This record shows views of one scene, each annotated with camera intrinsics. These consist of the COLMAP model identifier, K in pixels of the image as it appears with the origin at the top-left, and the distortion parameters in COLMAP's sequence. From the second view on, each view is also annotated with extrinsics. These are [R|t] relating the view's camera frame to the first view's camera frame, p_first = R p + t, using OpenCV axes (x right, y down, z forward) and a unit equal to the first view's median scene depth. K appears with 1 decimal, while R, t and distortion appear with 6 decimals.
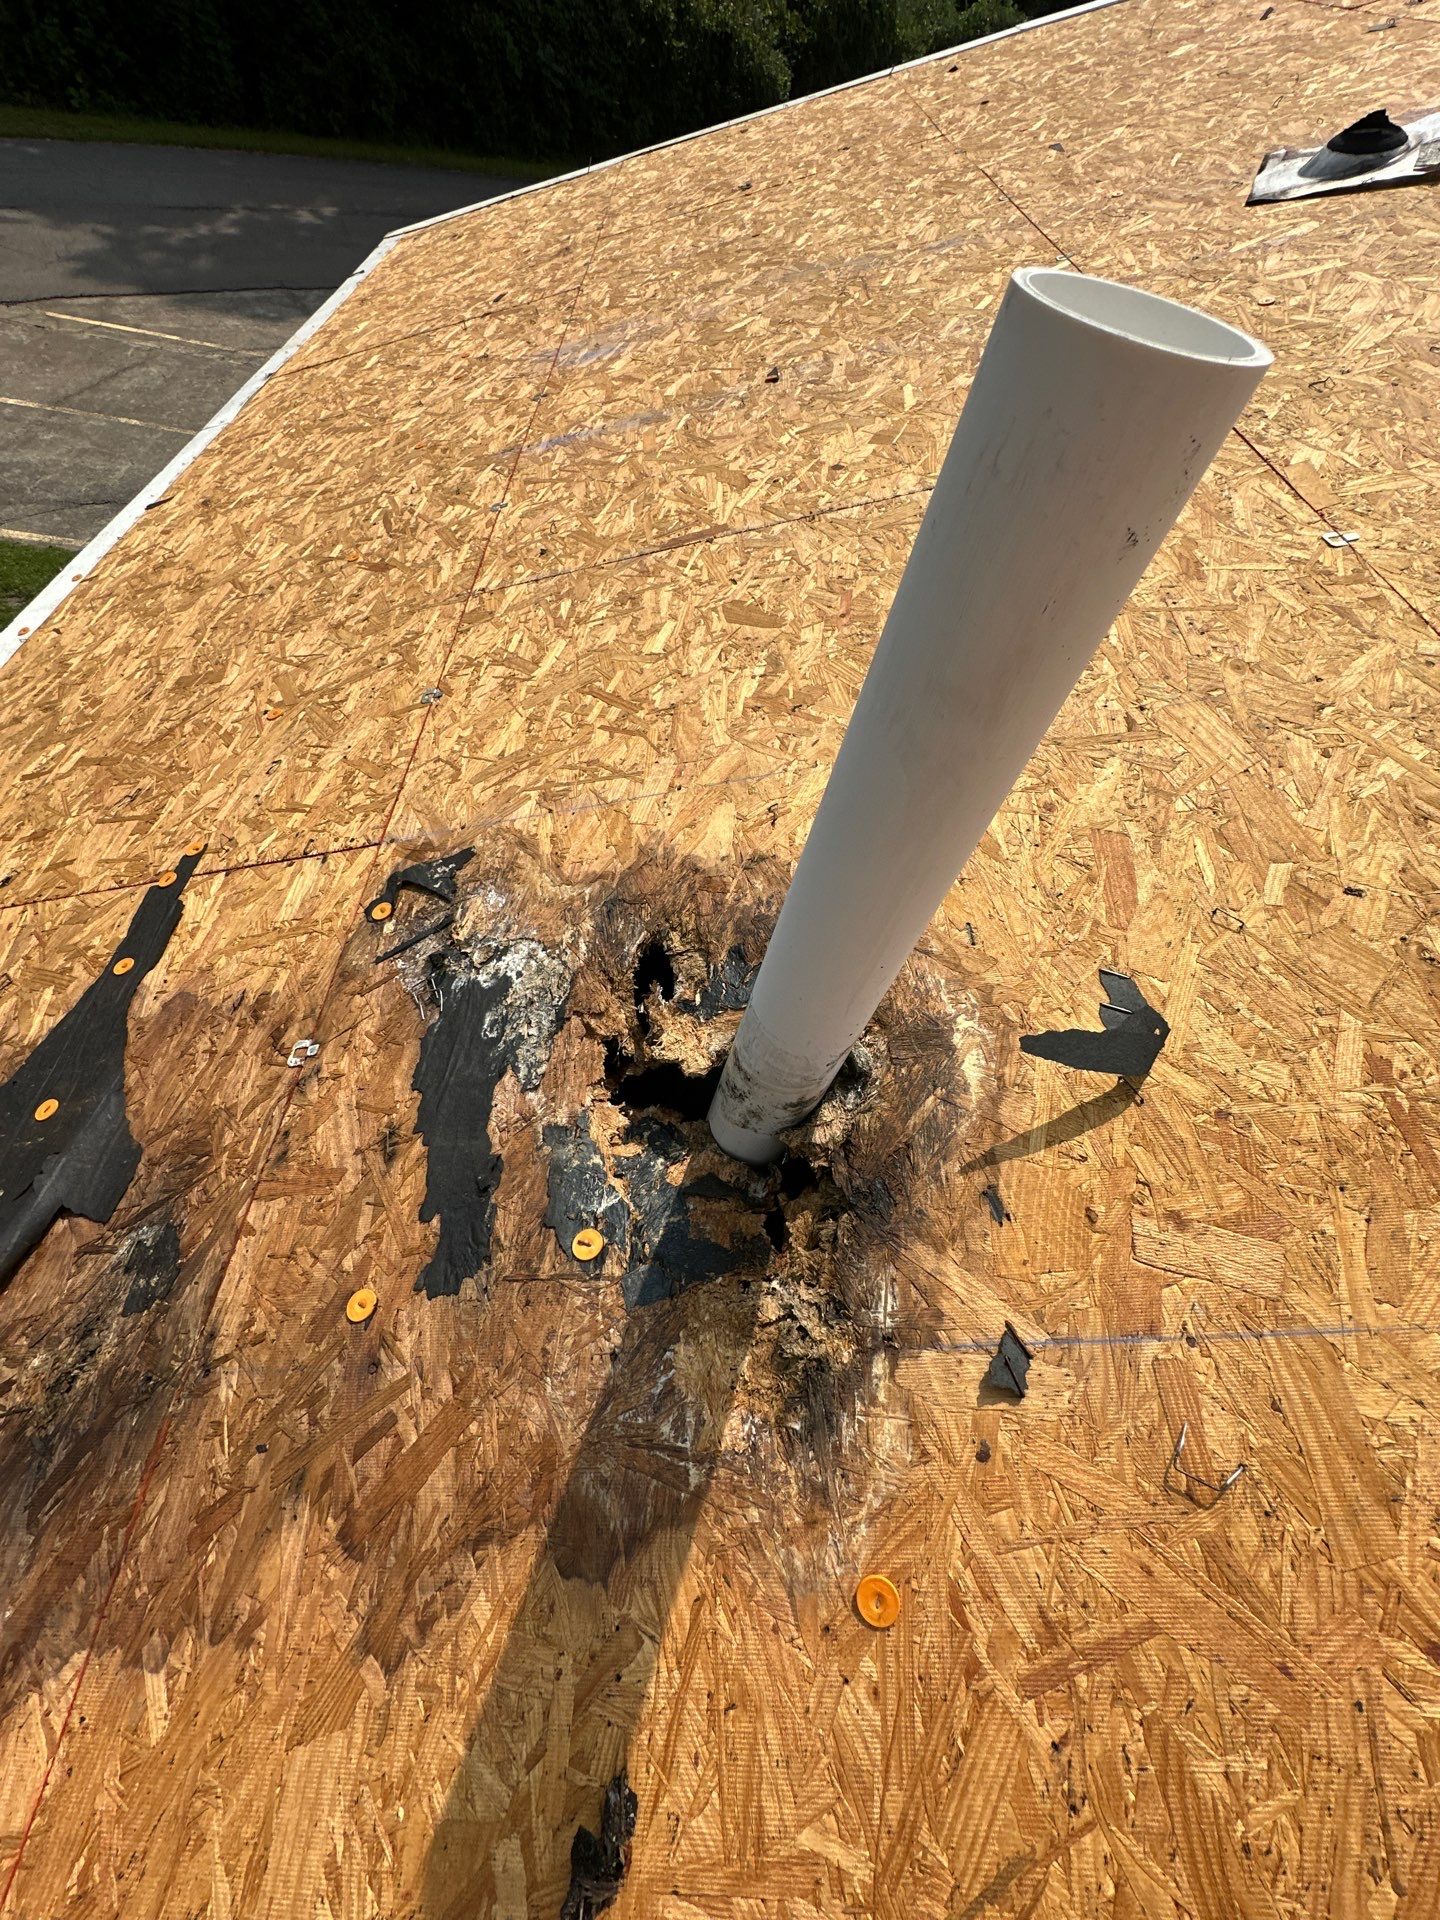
lens RADIAL K [[771.1, 0, 720.0], [0, 771.1, 960.0], [0, 0, 1]] dist [-0.001632, -0.000084]
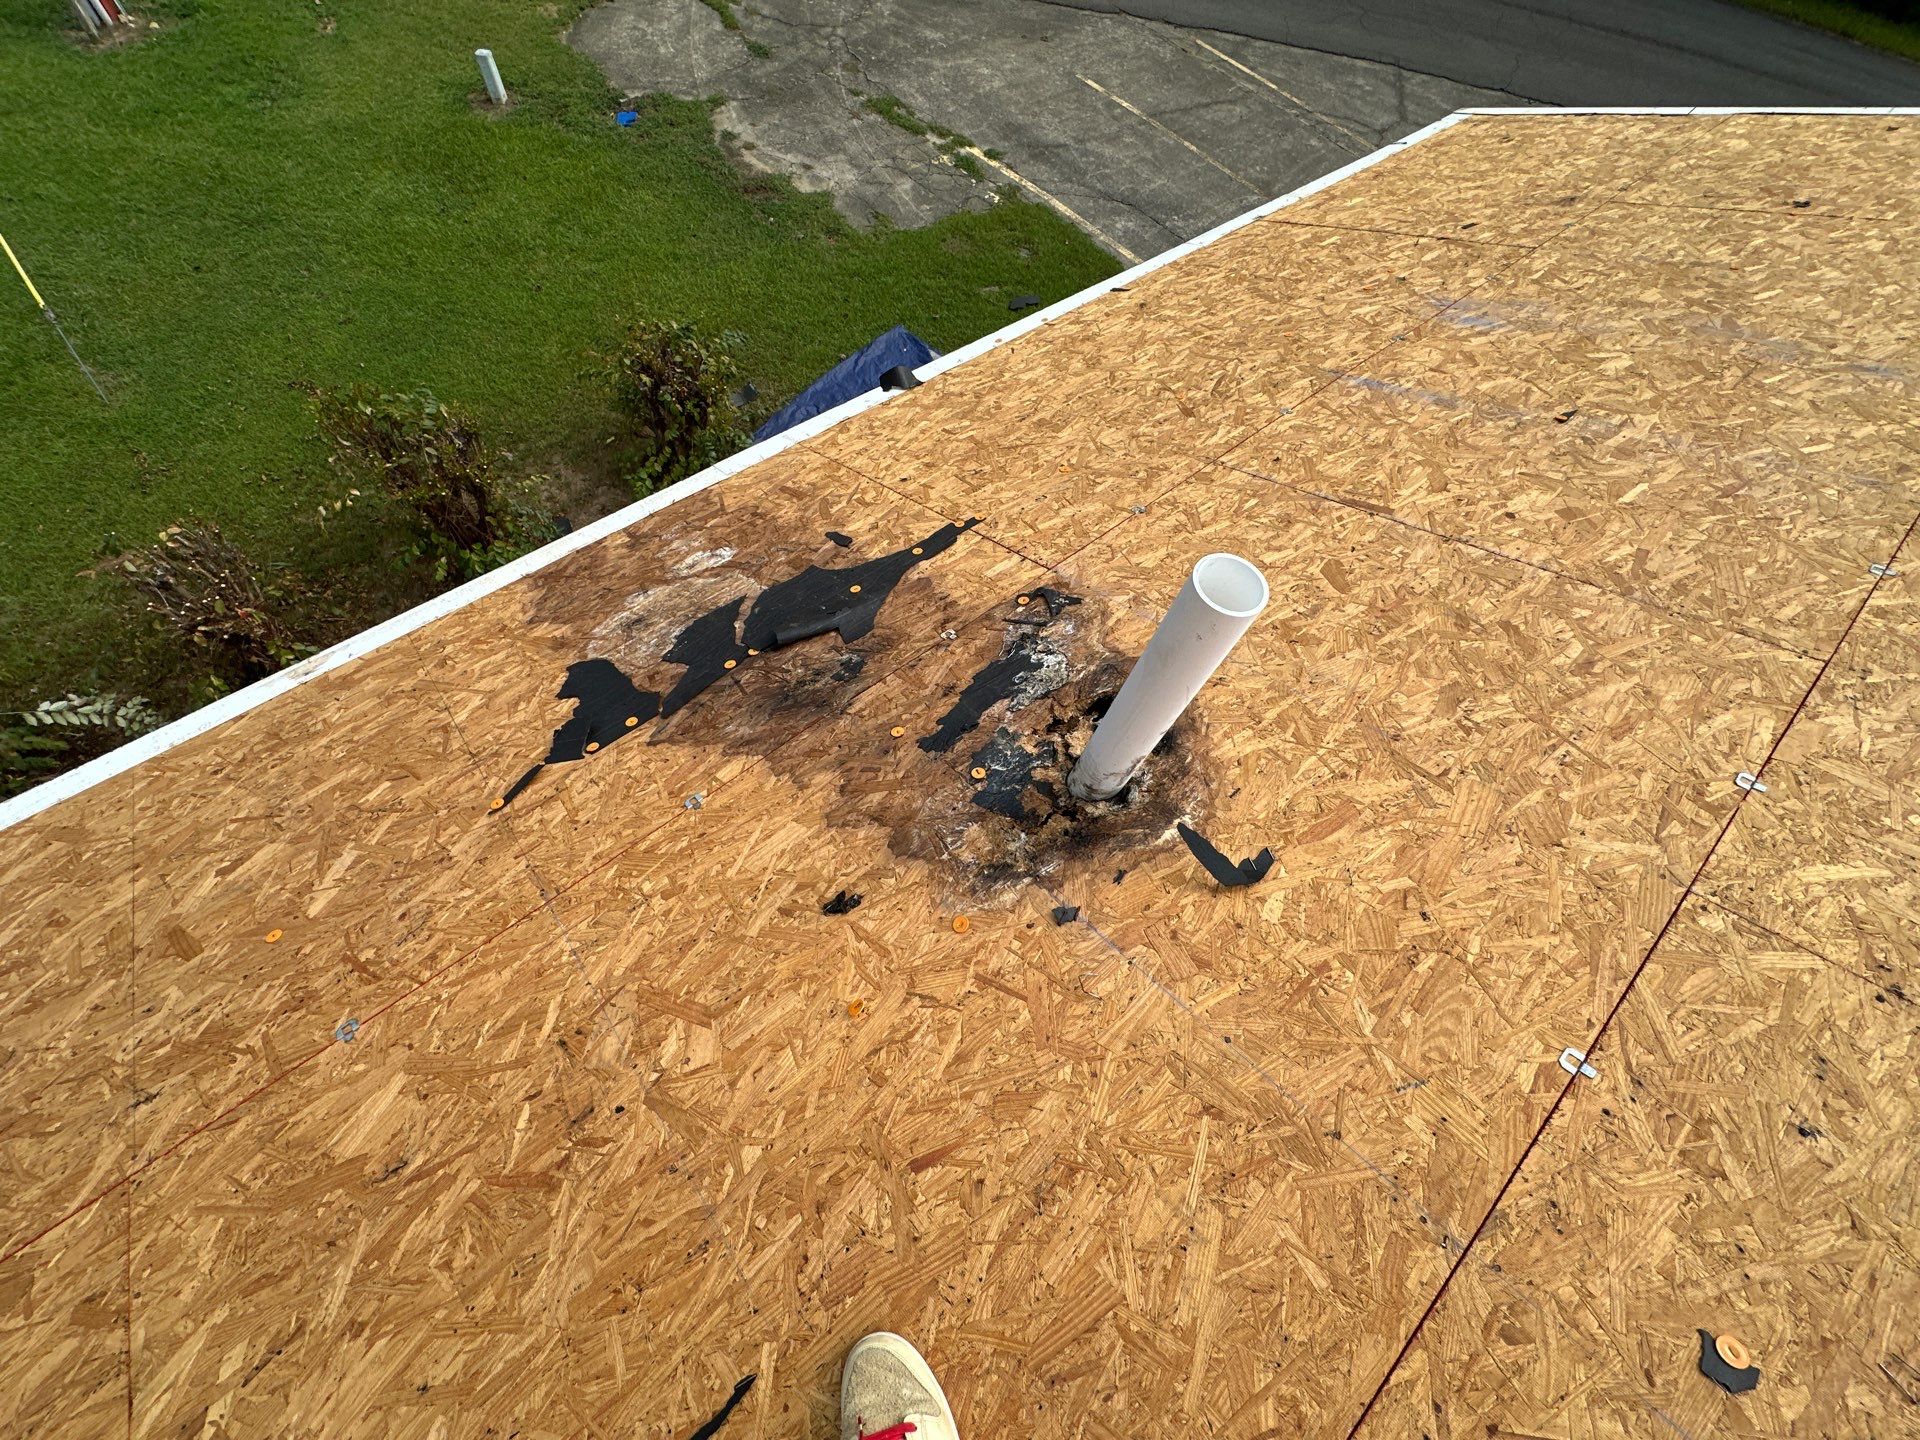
lens RADIAL K [[771.1, 0, 960.0], [0, 771.1, 720.0], [0, 0, 1]] dist [-0.001632, -0.000084]
pose [[0.661768, 0.614630, -0.429293, 0.421550], [-0.608329, 0.774895, 0.171680, -0.062674], [0.438177, 0.147539, 0.886698, -0.654108]]
